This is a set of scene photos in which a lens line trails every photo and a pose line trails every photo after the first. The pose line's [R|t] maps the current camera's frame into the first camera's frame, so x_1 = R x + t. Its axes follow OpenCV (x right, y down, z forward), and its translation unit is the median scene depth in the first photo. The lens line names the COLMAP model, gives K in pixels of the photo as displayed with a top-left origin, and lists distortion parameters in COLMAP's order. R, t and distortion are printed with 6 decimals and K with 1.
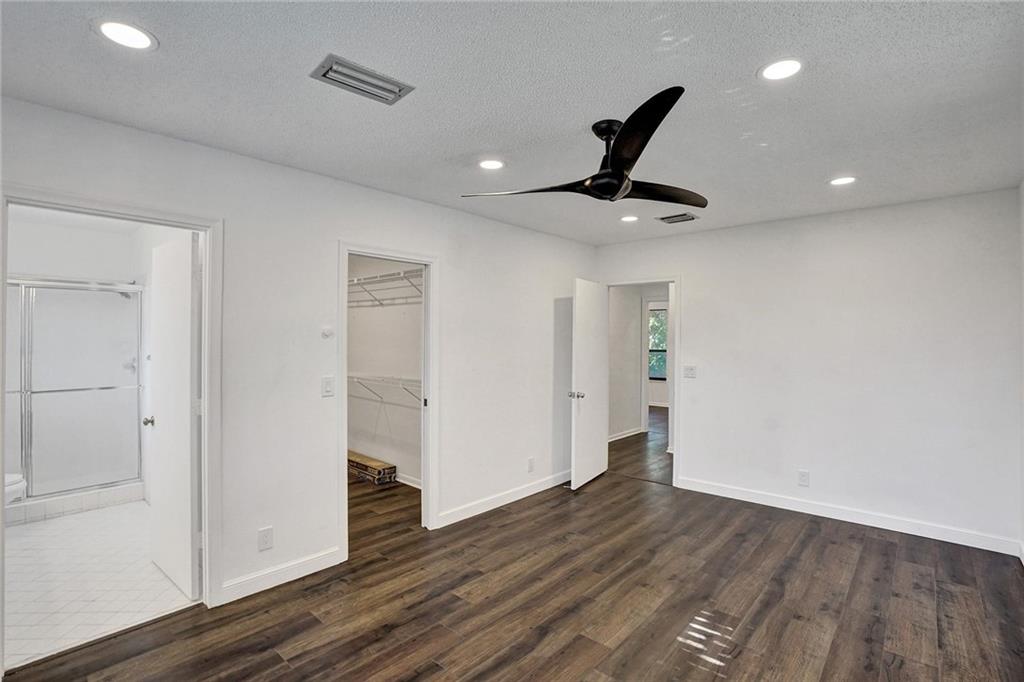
lens RADIAL K [[485.4, 0, 514.6], [0, 485.4, 333.6], [0, 0, 1]] dist [-0.069428, 0.023830]
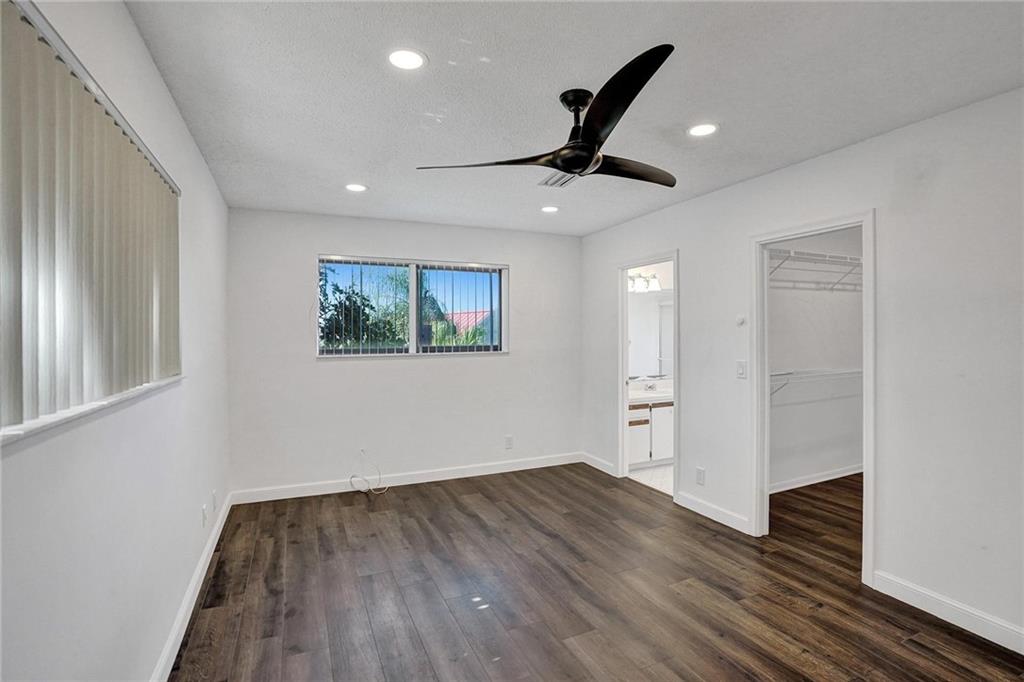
lens RADIAL K [[485.4, 0, 514.6], [0, 485.4, 333.6], [0, 0, 1]] dist [-0.069428, 0.023830]
pose [[-0.402715, -0.002196, -0.915323, 0.867477], [0.011376, 0.999908, -0.007404, 0.028761], [0.915255, -0.013395, -0.402653, 0.989466]]
